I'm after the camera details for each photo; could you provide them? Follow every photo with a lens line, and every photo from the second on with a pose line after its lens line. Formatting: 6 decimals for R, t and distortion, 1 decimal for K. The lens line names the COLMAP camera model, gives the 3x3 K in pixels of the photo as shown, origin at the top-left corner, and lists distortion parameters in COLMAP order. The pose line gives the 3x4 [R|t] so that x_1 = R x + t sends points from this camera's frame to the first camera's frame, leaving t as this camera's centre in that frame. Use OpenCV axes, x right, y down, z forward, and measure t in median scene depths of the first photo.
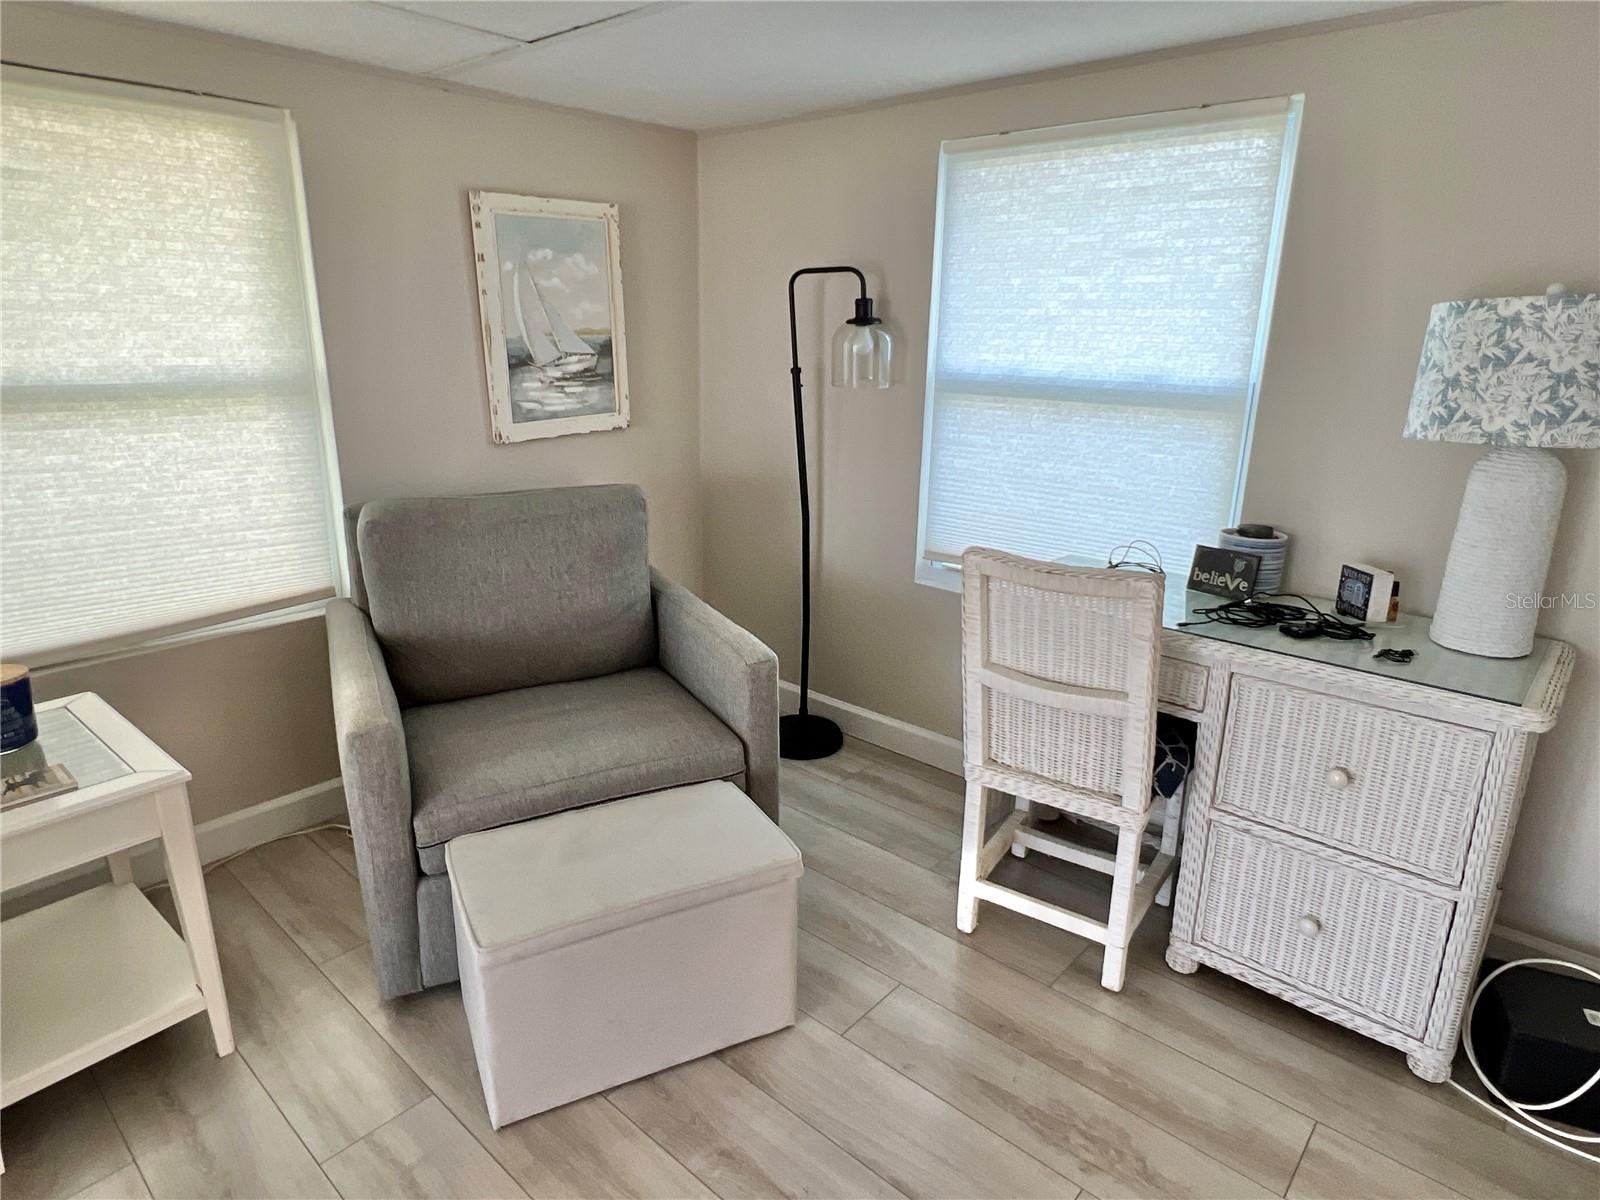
lens RADIAL K [[929.0, 0, 798.0], [0, 929.0, 591.7], [0, 0, 1]] dist [-0.006775, 0.001524]
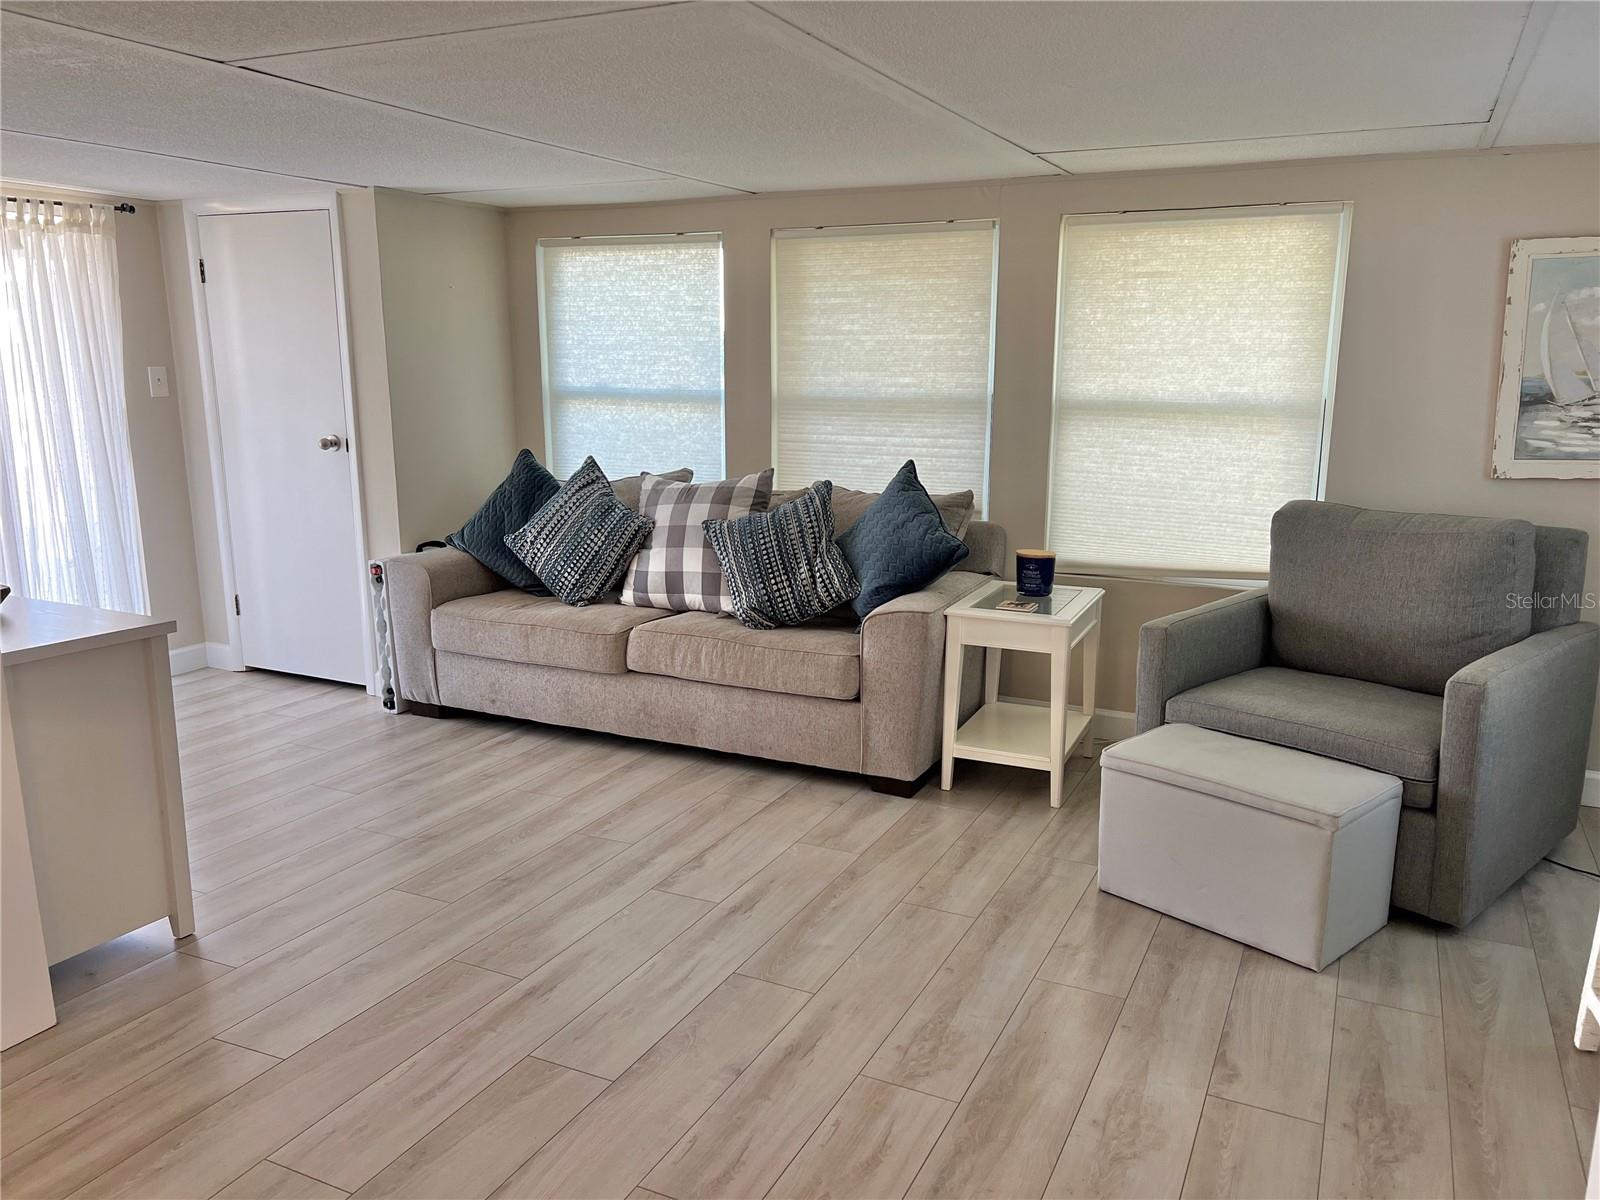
lens RADIAL K [[1184.7, 0, 802.4], [0, 1184.7, 602.4], [0, 0, 1]] dist [-0.010468, -0.003774]
pose [[0.277008, 0.188960, -0.942105, 0.894286], [-0.258201, 0.959049, 0.116439, 0.022657], [0.925526, 0.210998, 0.314453, -0.108154]]
